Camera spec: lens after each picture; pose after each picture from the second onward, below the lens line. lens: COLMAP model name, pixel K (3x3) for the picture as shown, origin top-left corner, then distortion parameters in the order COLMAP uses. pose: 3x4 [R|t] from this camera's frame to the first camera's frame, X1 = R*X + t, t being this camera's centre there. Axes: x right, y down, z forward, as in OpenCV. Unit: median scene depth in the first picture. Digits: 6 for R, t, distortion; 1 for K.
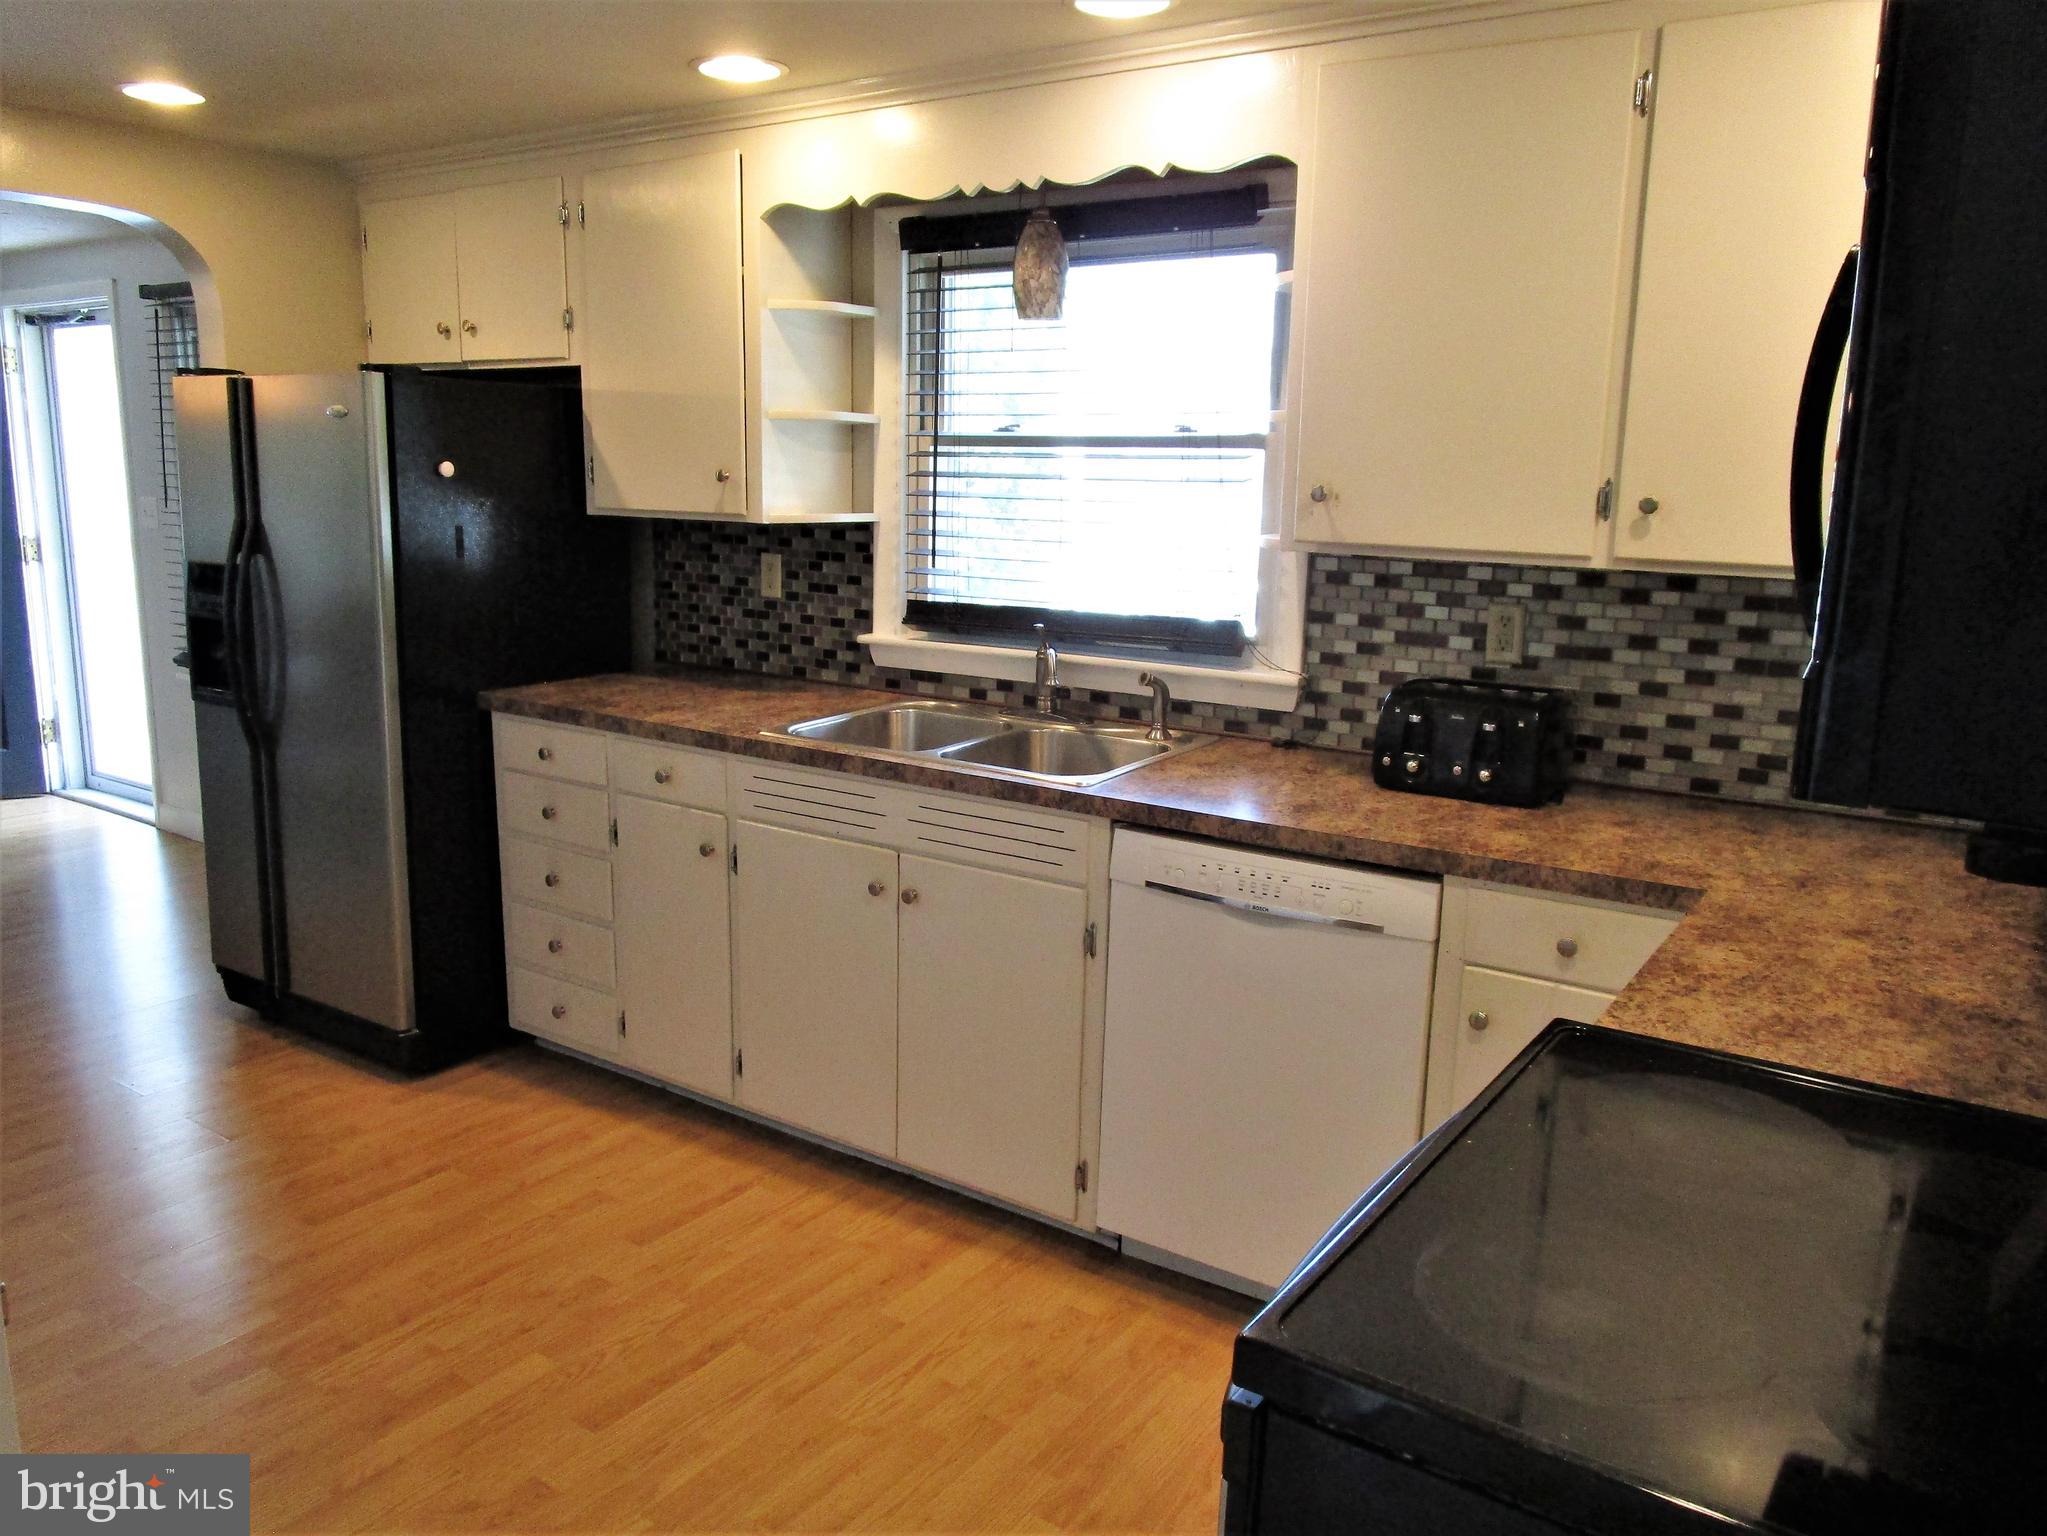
lens RADIAL K [[1509.9, 0, 1018.1], [0, 1509.9, 772.3], [0, 0, 1]] dist [-0.025396, 0.009404]
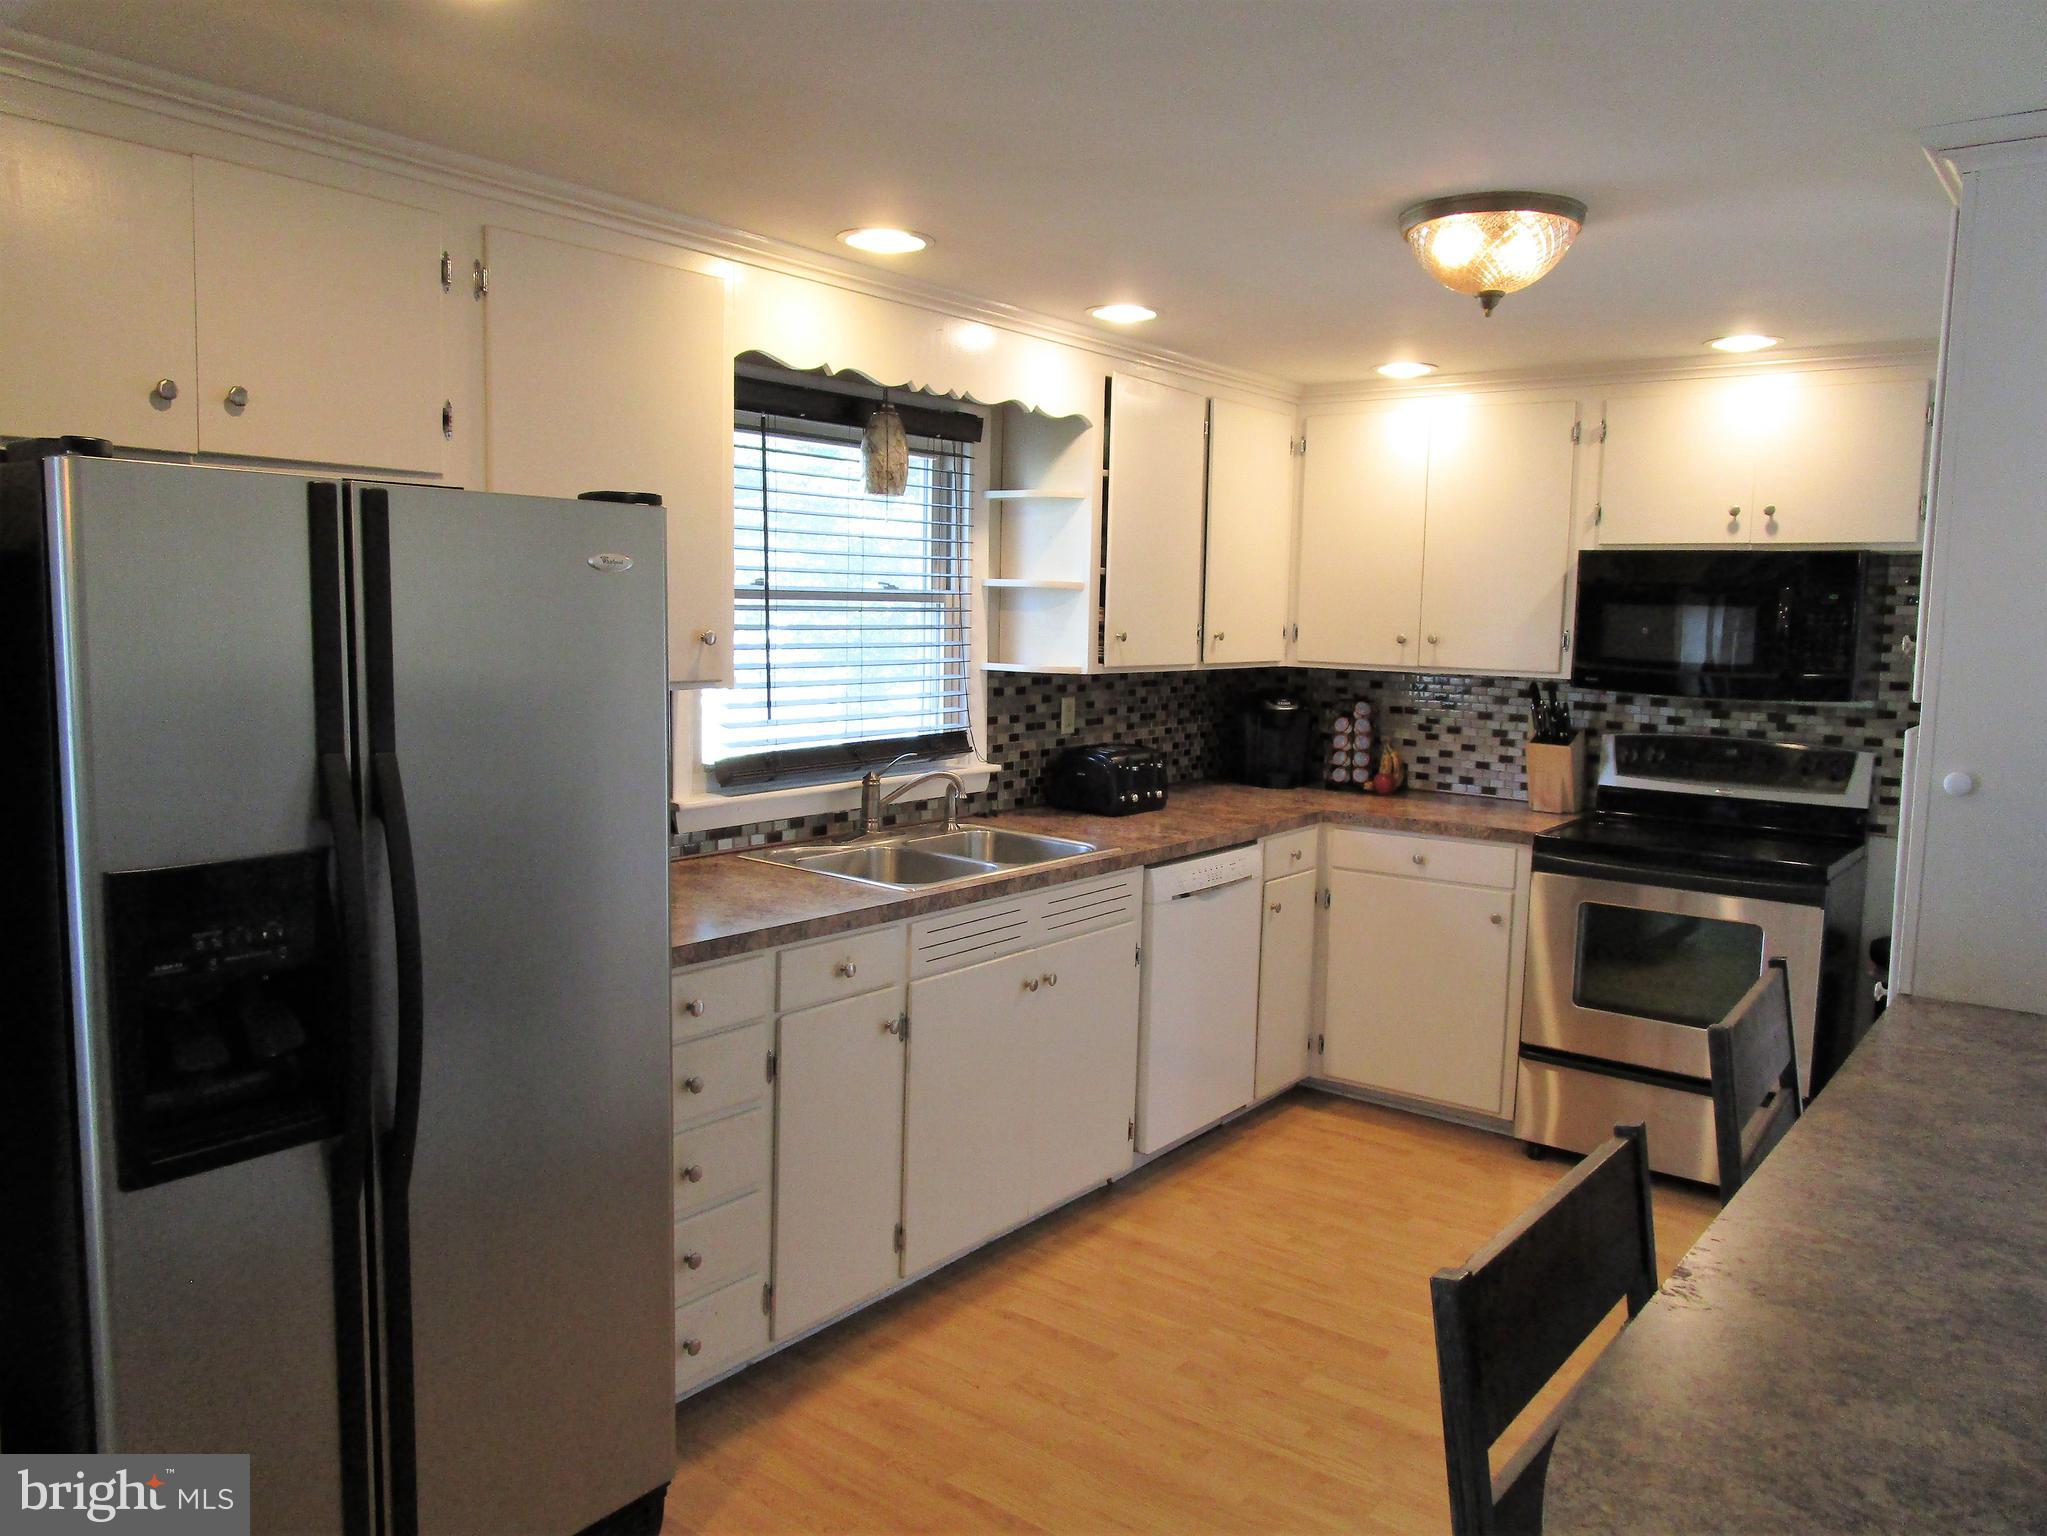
lens RADIAL K [[1509.9, 0, 1018.1], [0, 1509.9, 772.3], [0, 0, 1]] dist [-0.025396, 0.009404]
pose [[0.047086, -0.130302, 0.990356, -1.222118], [0.175259, 0.977153, 0.120232, -0.224269], [-0.983396, 0.167907, 0.068847, 0.898597]]
